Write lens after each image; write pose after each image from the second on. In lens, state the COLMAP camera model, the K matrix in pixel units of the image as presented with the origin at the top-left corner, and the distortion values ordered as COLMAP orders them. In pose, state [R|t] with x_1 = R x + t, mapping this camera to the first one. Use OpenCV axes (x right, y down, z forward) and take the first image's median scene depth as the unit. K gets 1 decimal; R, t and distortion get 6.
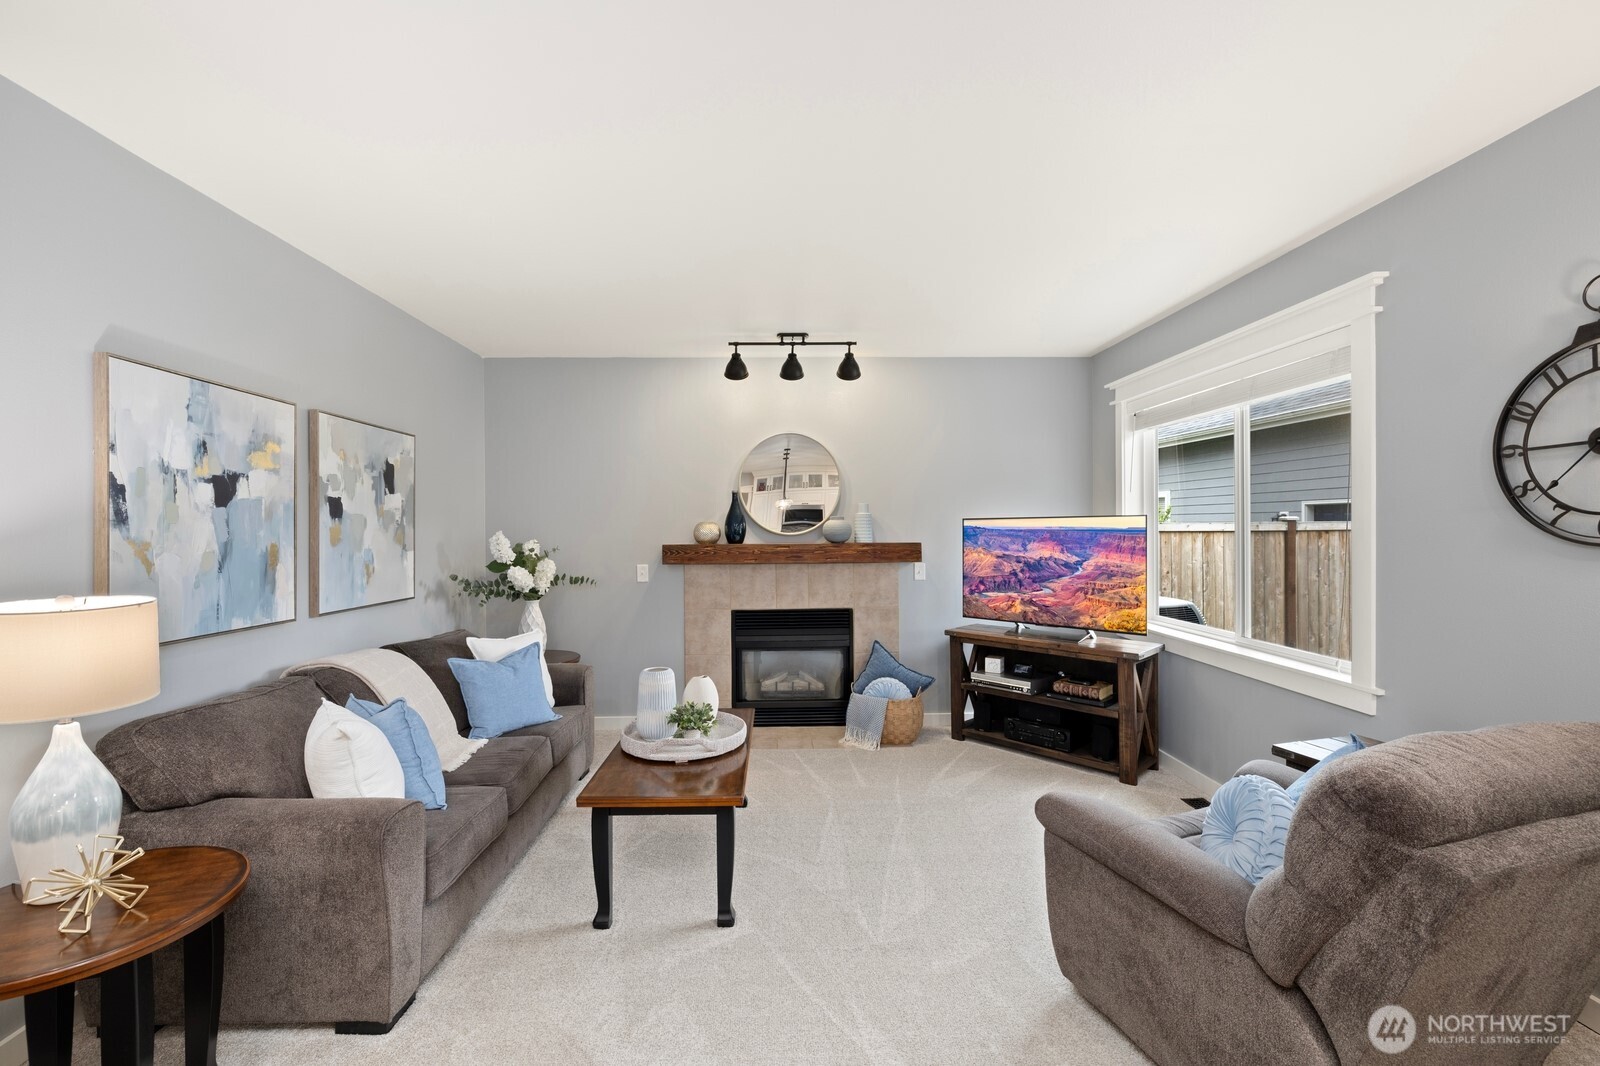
lens RADIAL K [[673.4, 0, 796.3], [0, 673.4, 531.0], [0, 0, 1]] dist [-0.002328, -0.000130]
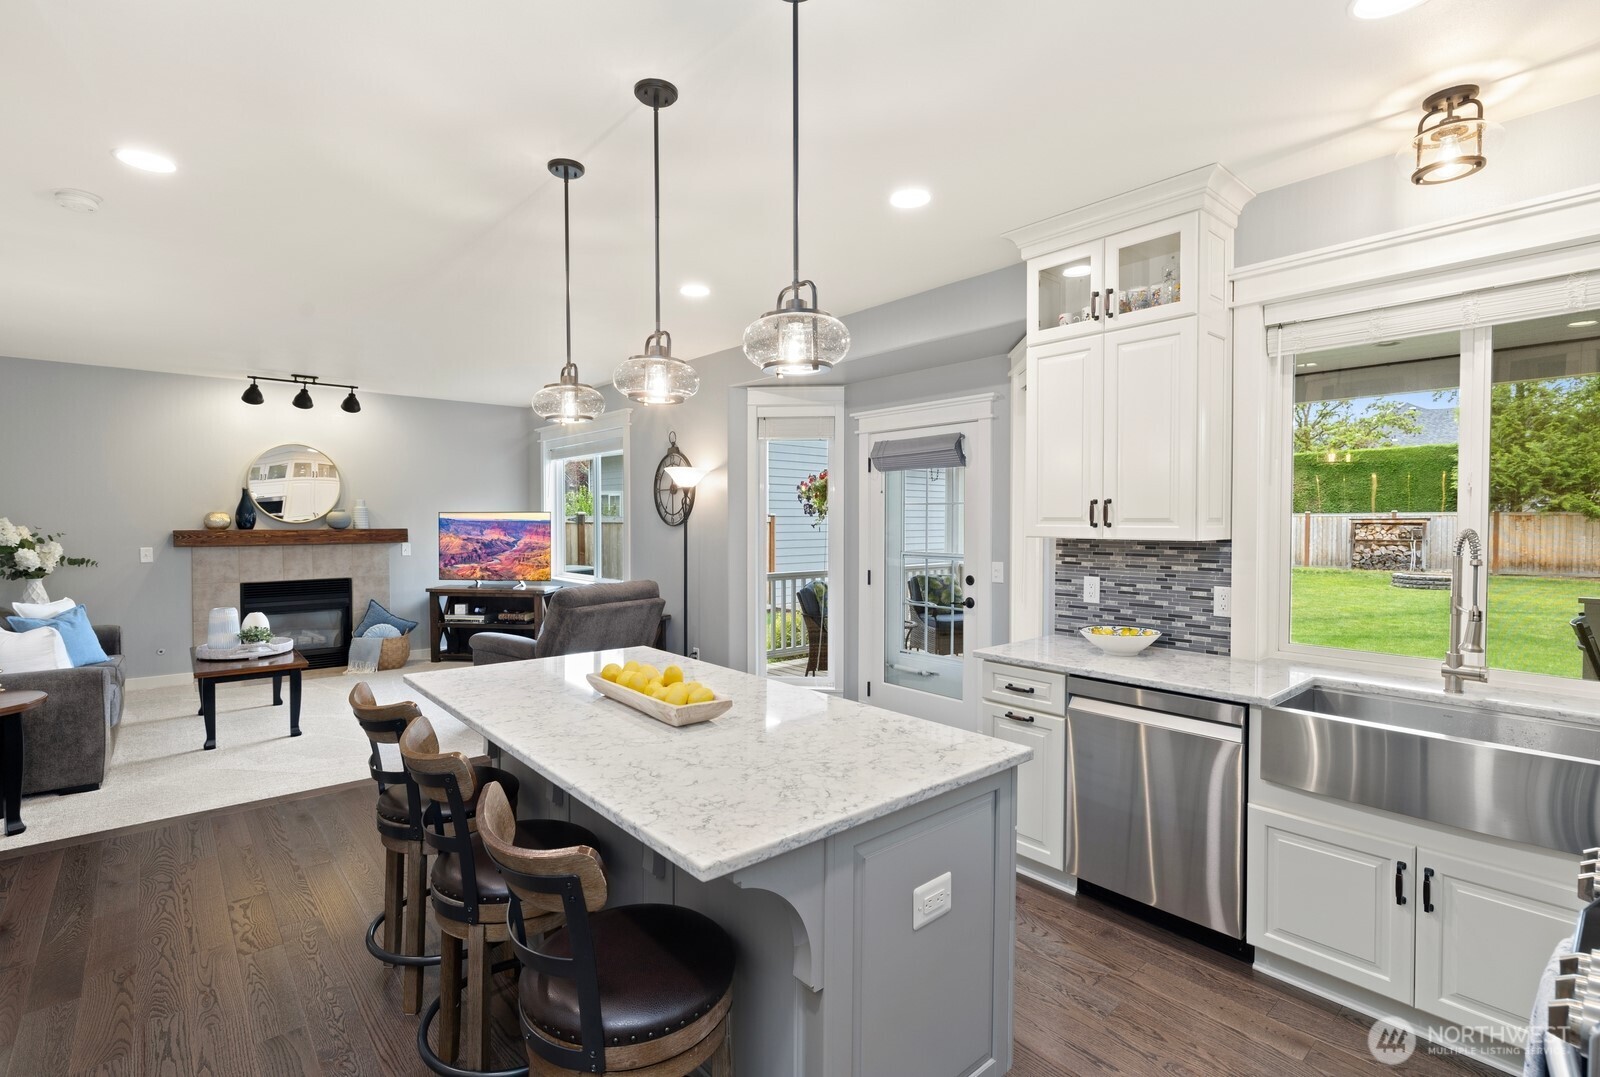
lens RADIAL K [[746.3, 0, 790.1], [0, 746.3, 533.8], [0, 0, 1]] dist [-0.007321, 0.000353]
pose [[0.782803, -0.004548, 0.622254, -0.183824], [-0.003571, 0.999924, 0.011802, 0.007859], [-0.622260, -0.011461, 0.782727, -0.838259]]
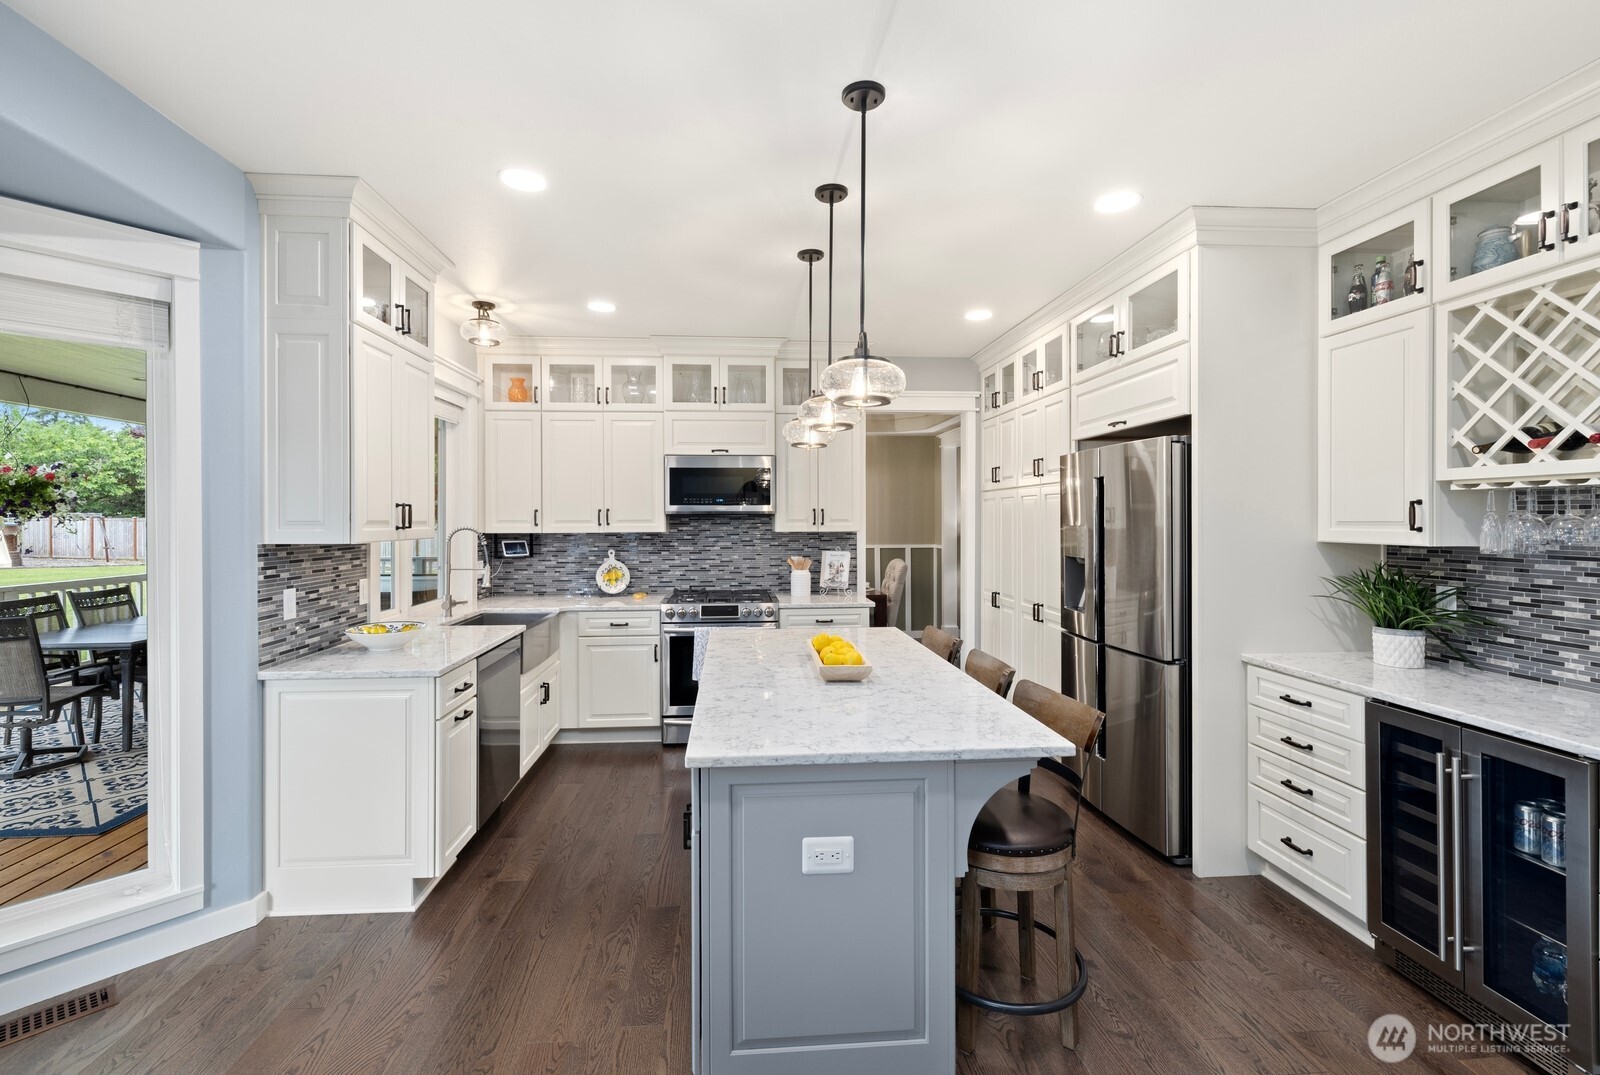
lens RADIAL K [[689.3, 0, 785.1], [0, 689.3, 521.8], [0, 0, 1]] dist [0.001924, 0.000129]
pose [[-0.999120, 0.009333, -0.040898, 0.144524], [0.008982, 0.999921, 0.008738, -0.002225], [0.040976, 0.008363, -0.999125, 0.286161]]
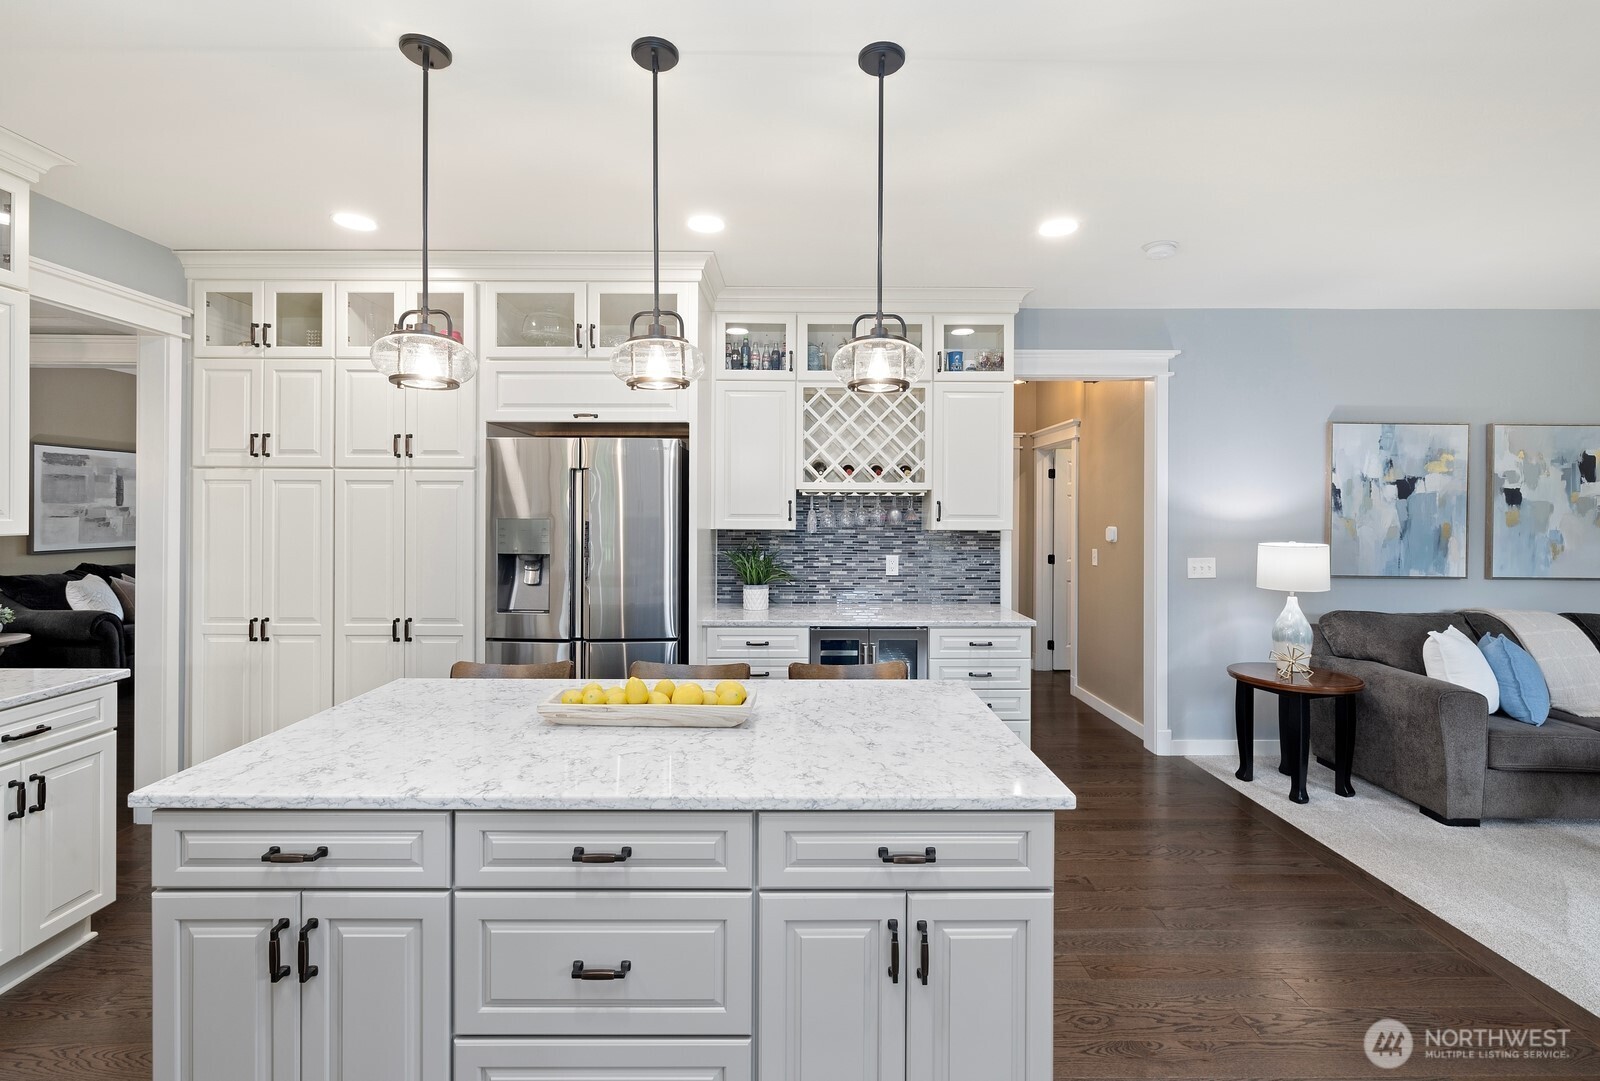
lens RADIAL K [[699.7, 0, 794.2], [0, 699.7, 510.3], [0, 0, 1]] dist [-0.000606, 0.000184]
pose [[-0.034841, 0.004986, -0.999380, 0.535639], [-0.008661, 0.999948, 0.005291, -0.002959], [0.999355, 0.008840, -0.034796, -0.246278]]
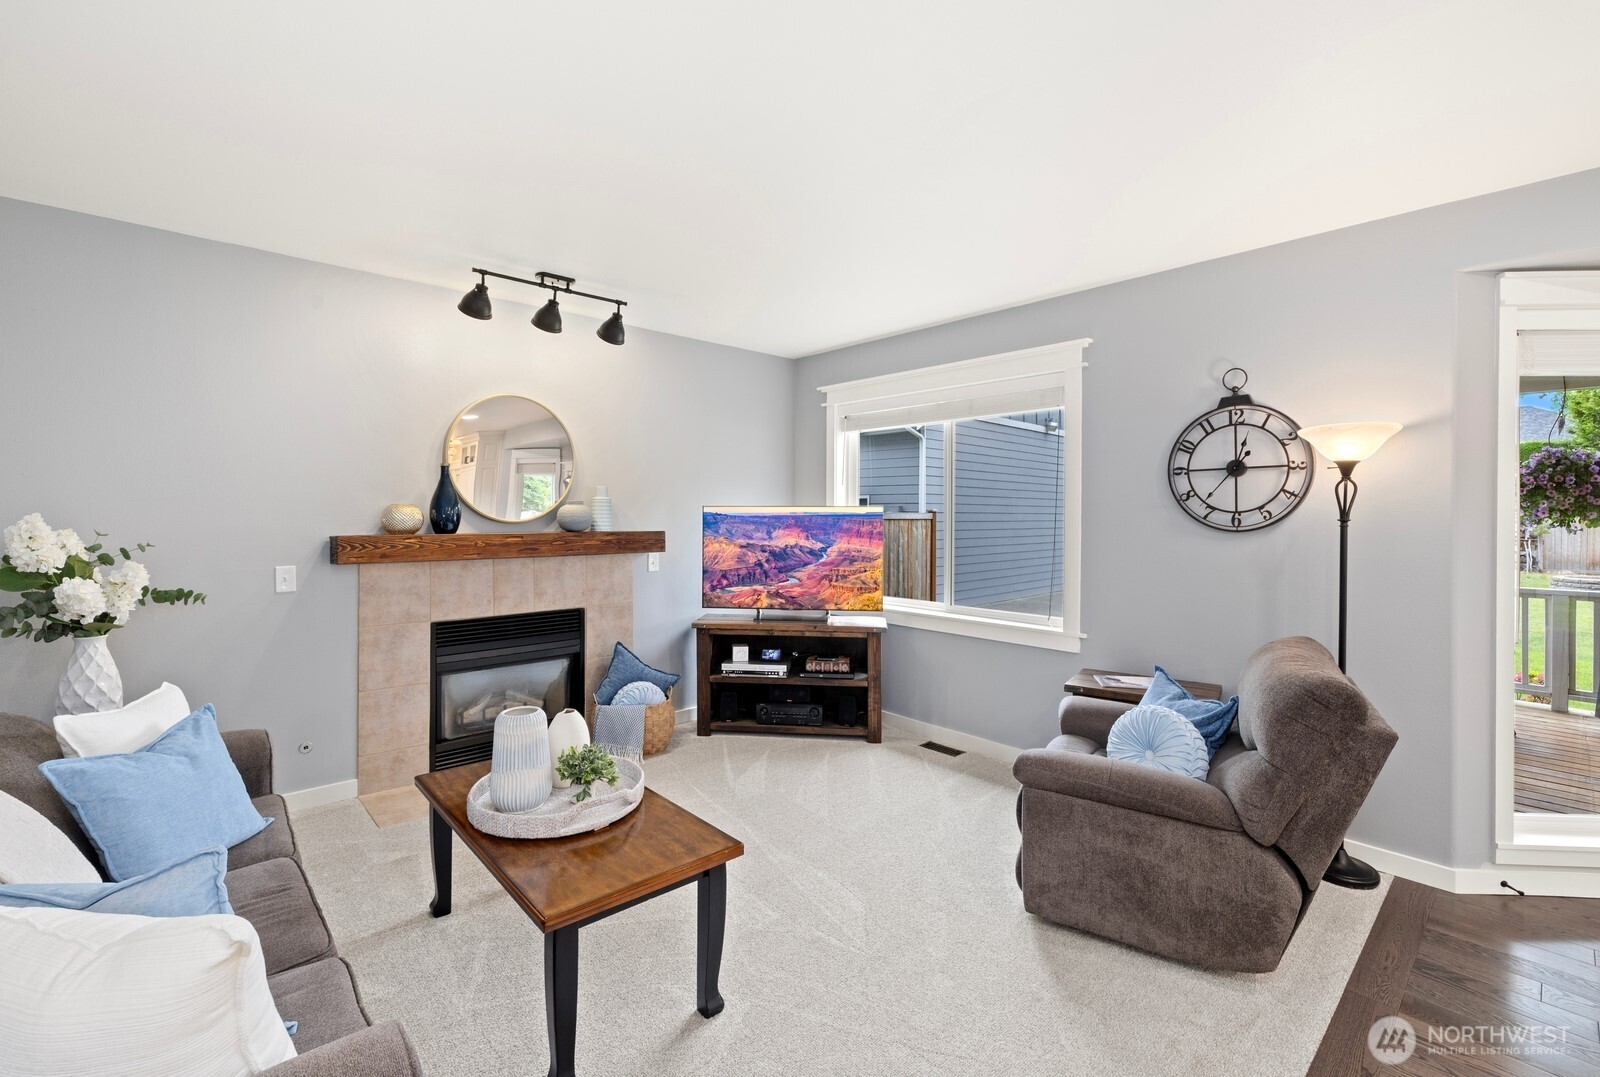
lens RADIAL K [[688.0, 0, 784.1], [0, 688.0, 513.6], [0, 0, 1]] dist [-0.003516, -0.000257]
pose [[0.764686, 0.011279, 0.644304, -0.343285], [-0.007601, 0.999935, -0.008483, 0.000120], [-0.644358, 0.001589, 0.764722, 0.193198]]
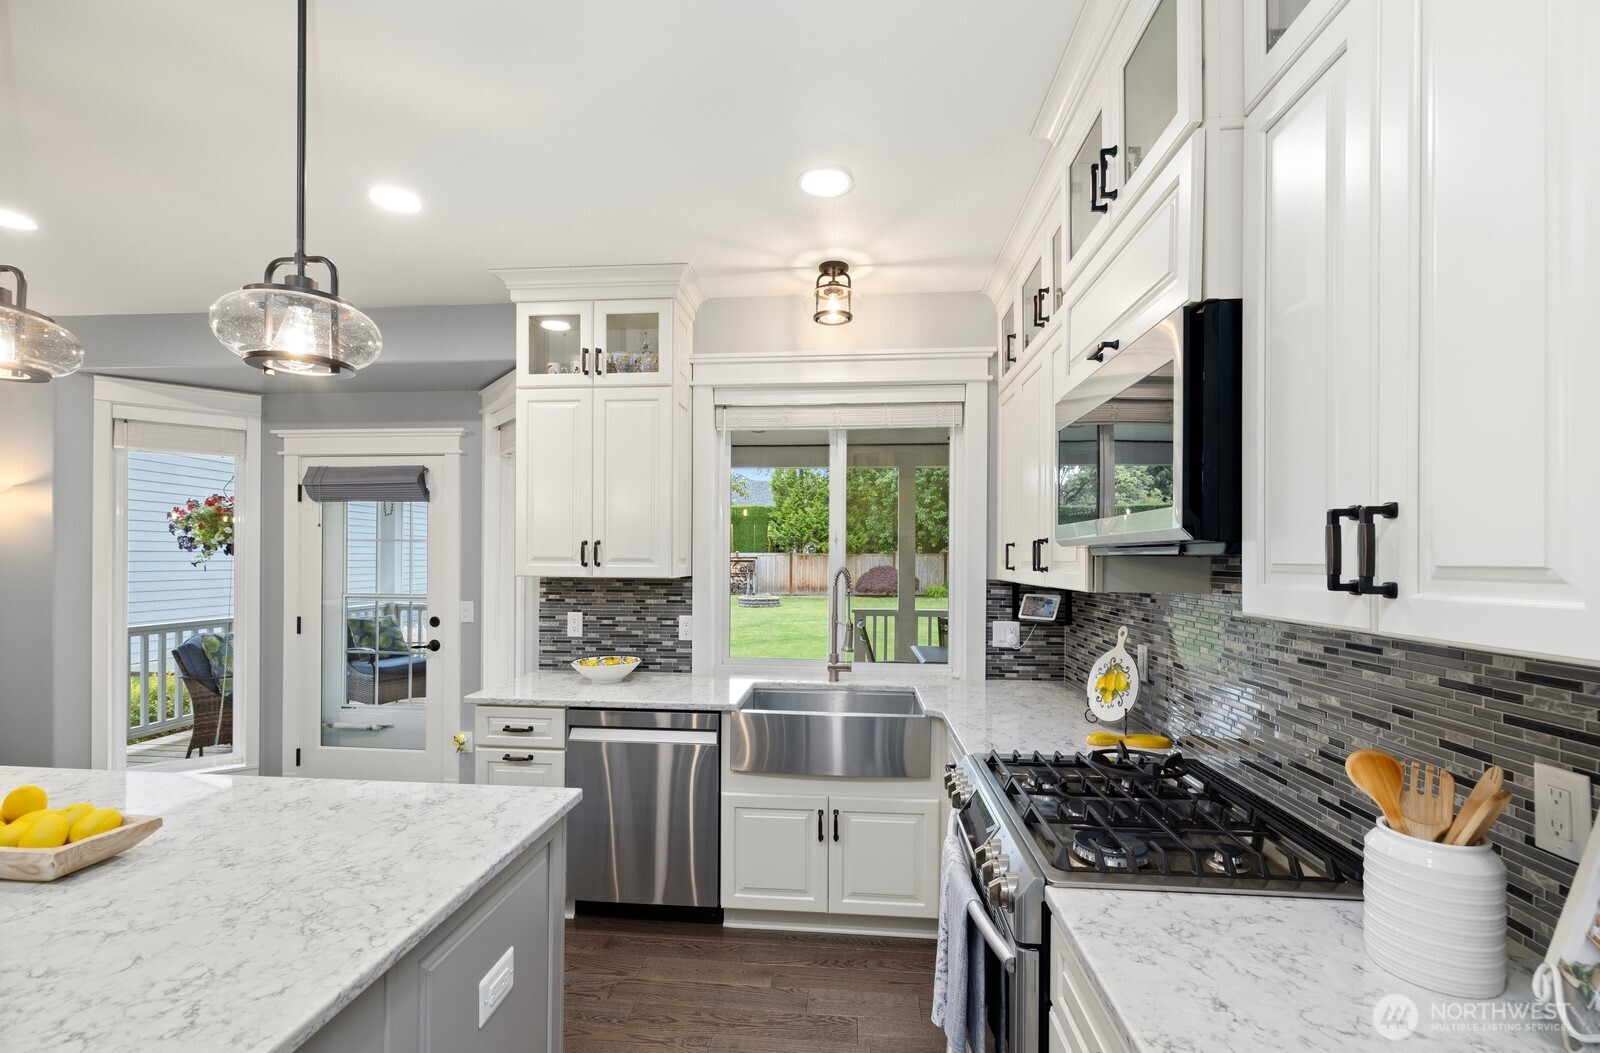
lens RADIAL K [[689.4, 0, 796.5], [0, 689.4, 557.9], [0, 0, 1]] dist [-0.002029, -0.000260]
pose [[0.119874, 0.008173, 0.992755, -0.190114], [-0.002767, 0.999965, -0.007898, 0.004986], [-0.992785, -0.001800, 0.119892, -0.759163]]
